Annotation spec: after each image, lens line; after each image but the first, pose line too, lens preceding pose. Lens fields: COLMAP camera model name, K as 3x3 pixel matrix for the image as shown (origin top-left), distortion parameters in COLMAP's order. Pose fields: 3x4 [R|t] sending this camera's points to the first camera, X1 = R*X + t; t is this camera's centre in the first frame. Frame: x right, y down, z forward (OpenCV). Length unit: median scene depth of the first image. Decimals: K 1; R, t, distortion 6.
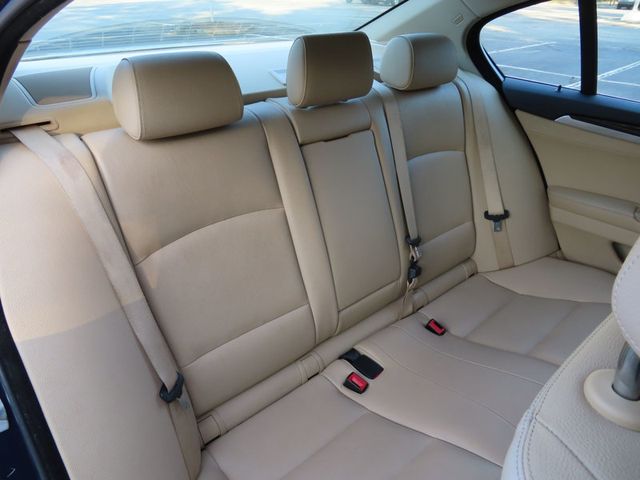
lens RADIAL K [[457.3, 0, 320.7], [0, 457.3, 239.3], [0, 0, 1]] dist [-0.006292, 0.009453]
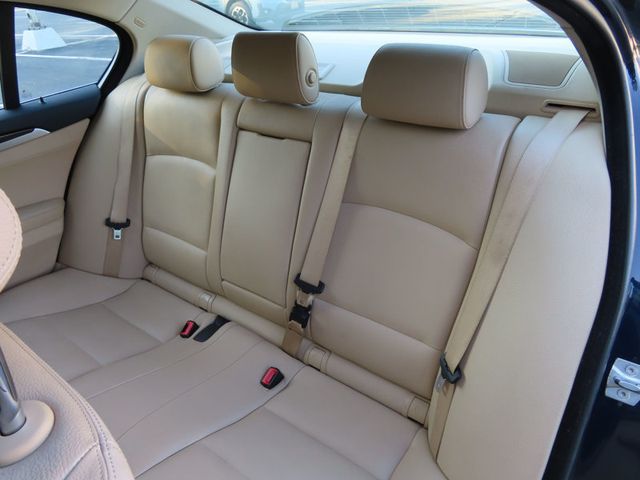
lens RADIAL K [[457.3, 0, 320.7], [0, 457.3, 239.3], [0, 0, 1]] dist [-0.006292, 0.009453]
pose [[0.204783, 0.469690, -0.858752, 0.989106], [-0.427371, 0.832204, 0.353257, -0.414834], [0.880578, 0.294665, 0.371153, 0.746466]]
